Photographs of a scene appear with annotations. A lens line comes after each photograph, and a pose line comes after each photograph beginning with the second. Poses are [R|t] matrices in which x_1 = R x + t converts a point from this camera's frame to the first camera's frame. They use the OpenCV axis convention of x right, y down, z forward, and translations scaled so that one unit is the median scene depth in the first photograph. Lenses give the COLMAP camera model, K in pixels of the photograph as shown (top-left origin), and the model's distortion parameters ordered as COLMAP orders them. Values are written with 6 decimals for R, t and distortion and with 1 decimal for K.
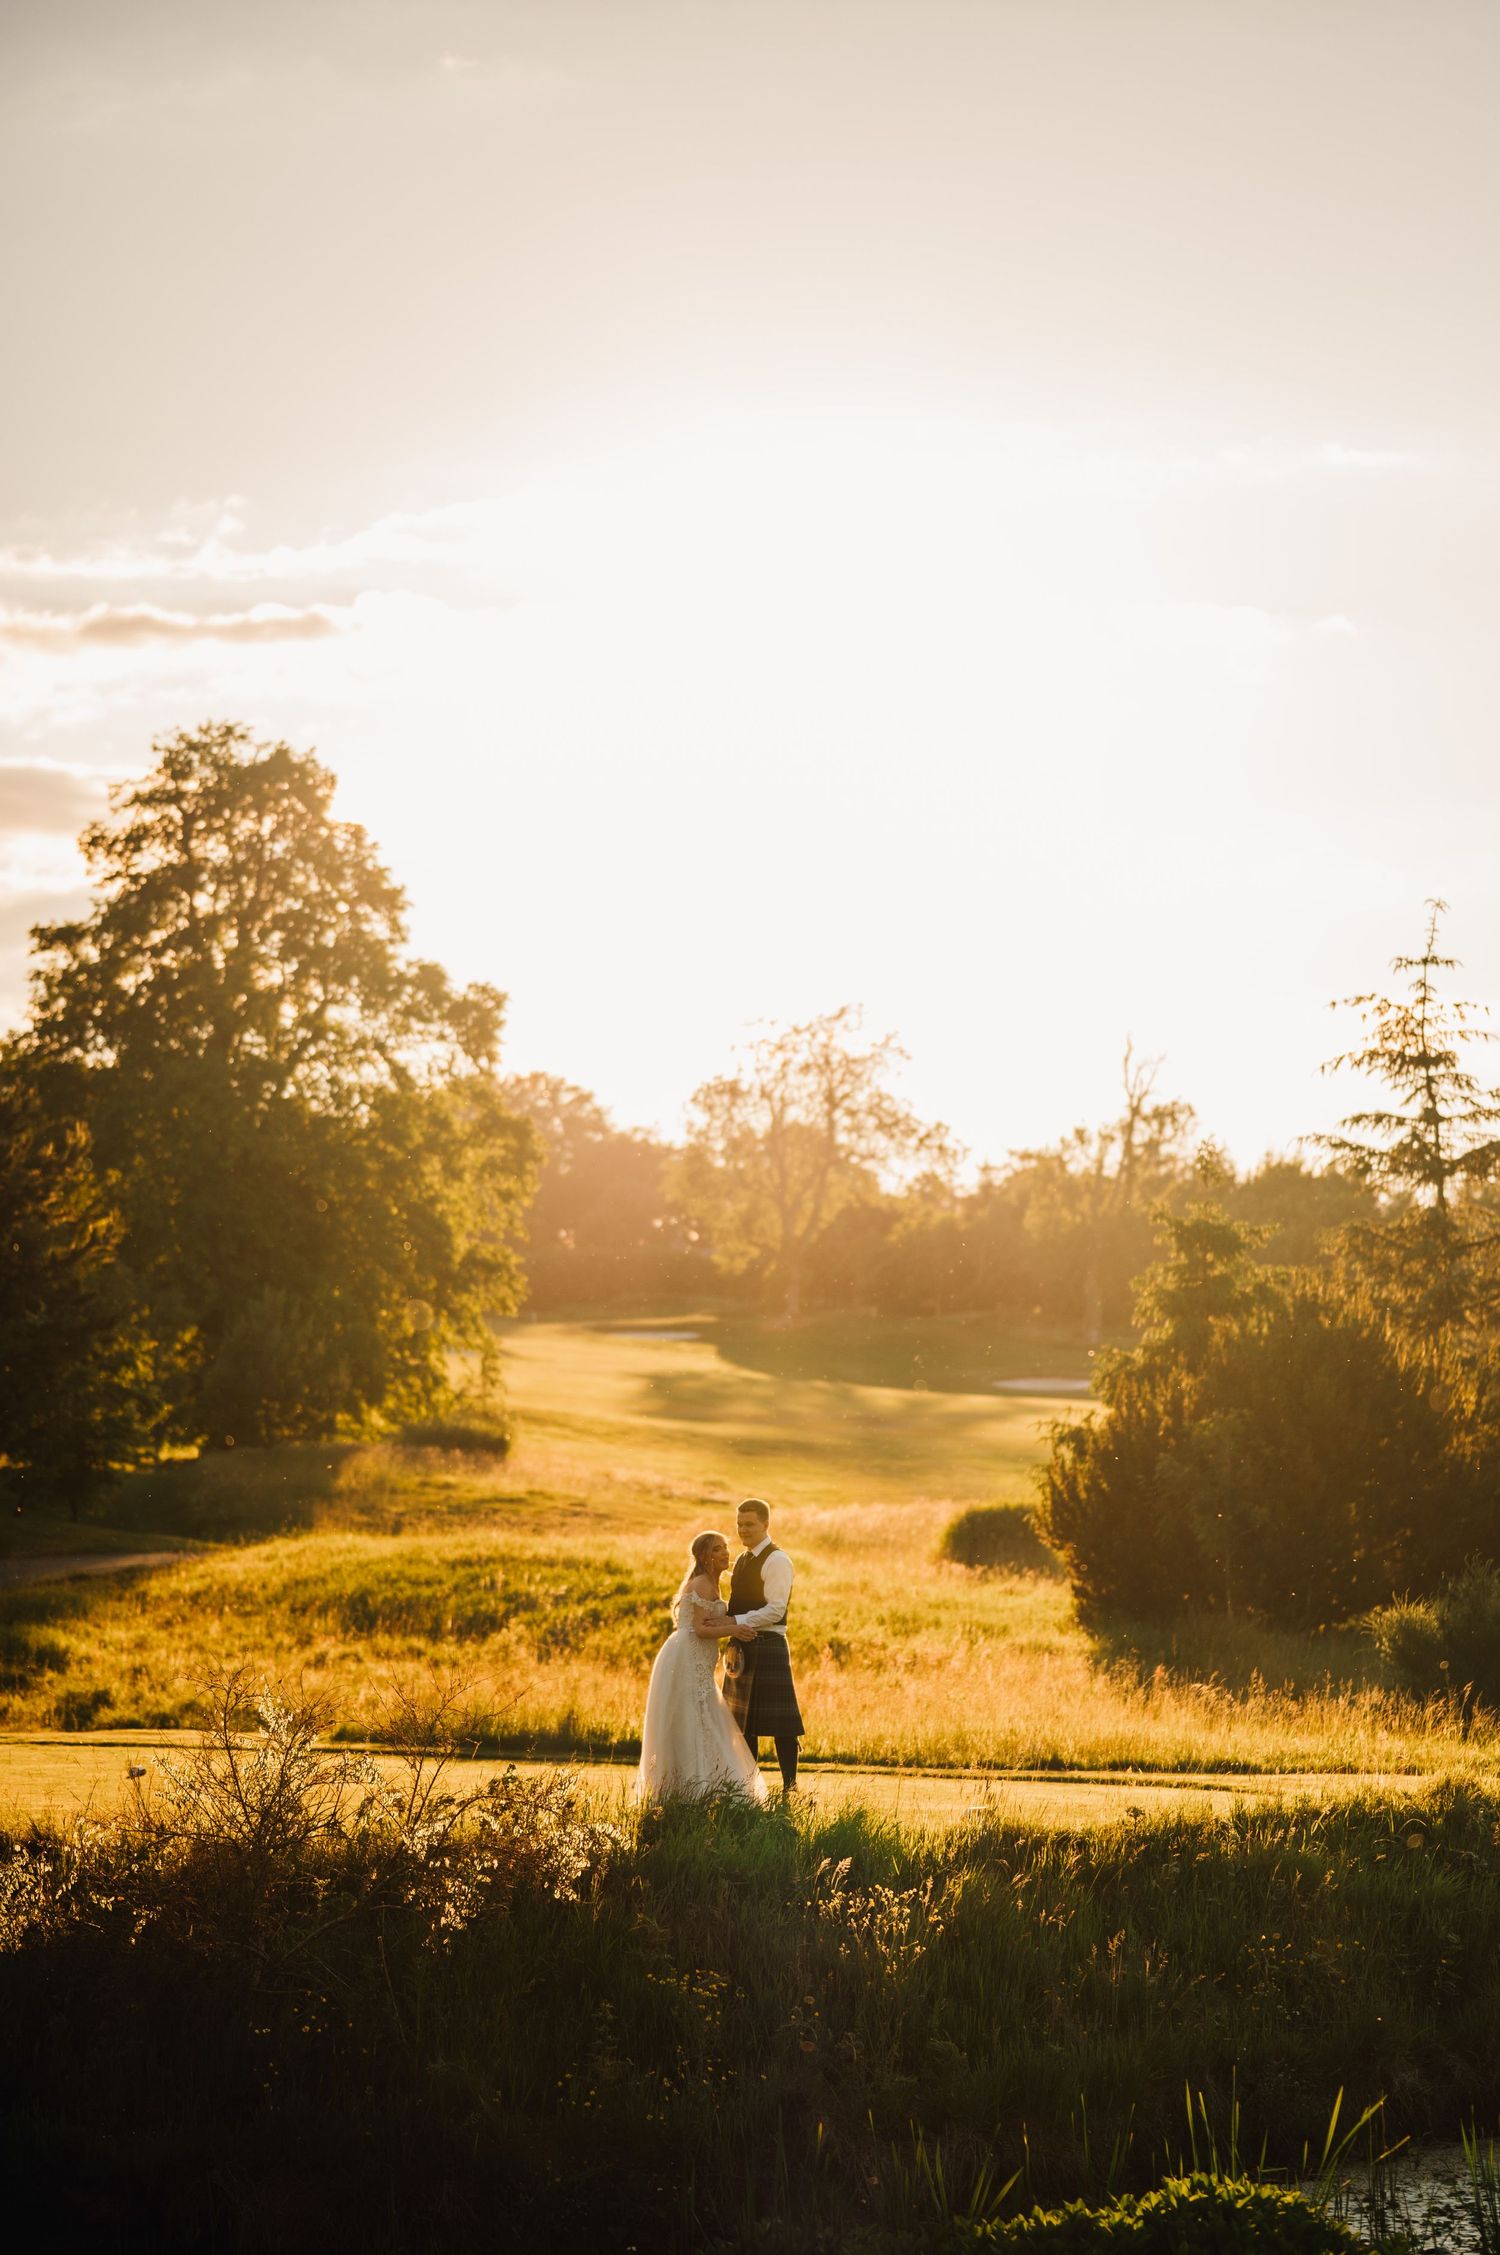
lens RADIAL K [[5861.2, 0, 750.0], [0, 5861.2, 1127.5], [0, 0, 1]] dist [0.679700, -4.164634]
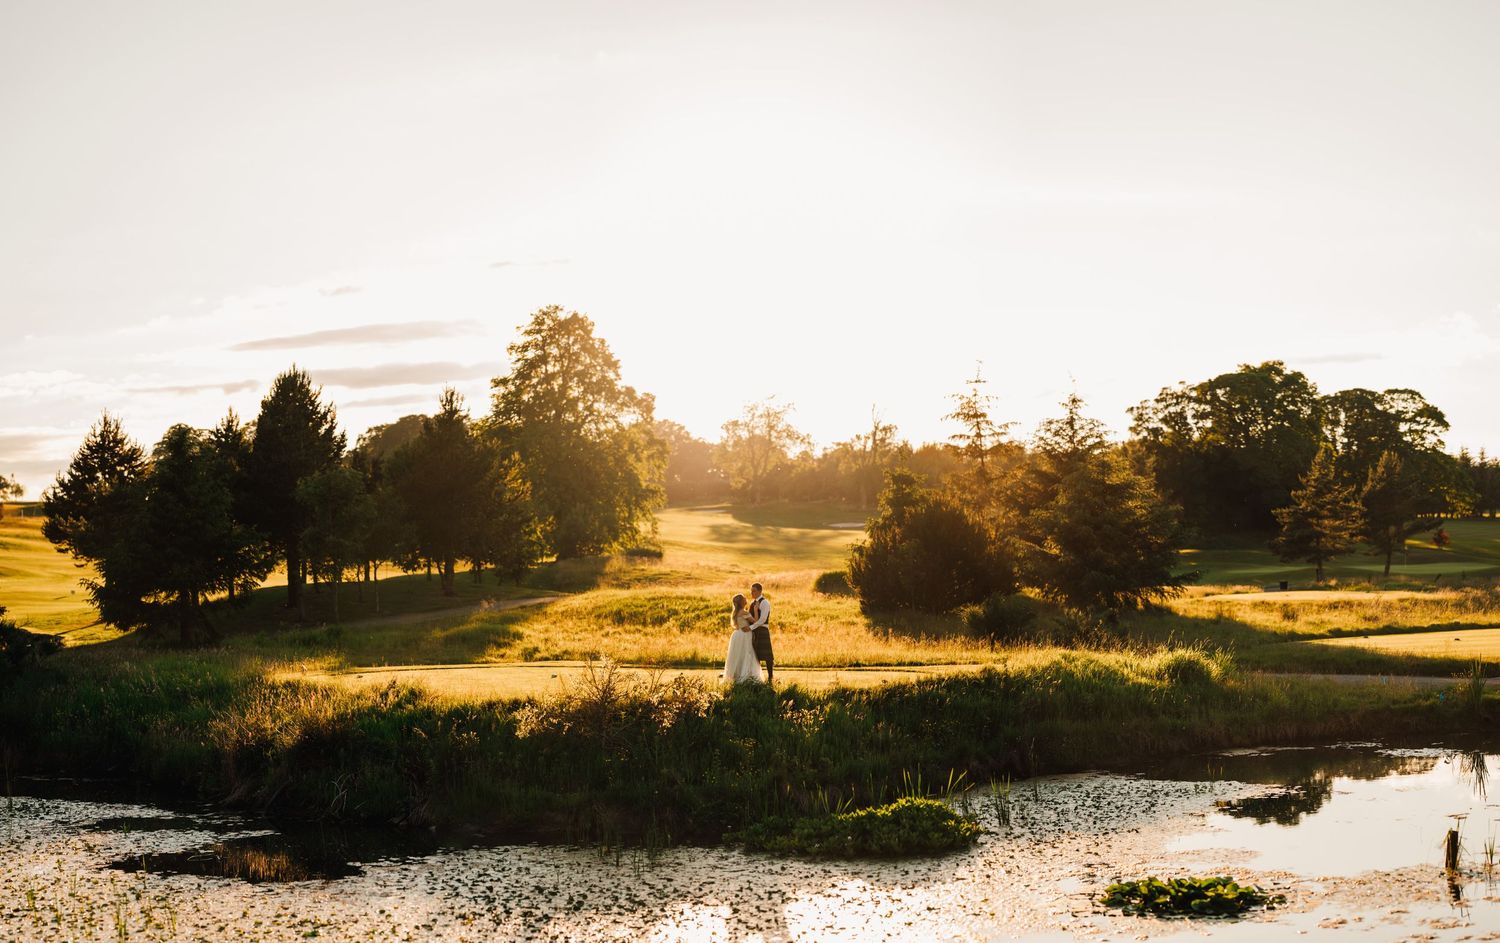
lens RADIAL K [[3688.5, 0, 685.6], [0, 3688.5, 425.6], [0, 0, 1]] dist [0.789999, 0.182214]
pose [[0.999341, -0.030356, 0.019899, -0.065502], [0.028652, 0.996307, 0.080943, -0.158914], [-0.022282, -0.080320, 0.996520, -0.819224]]
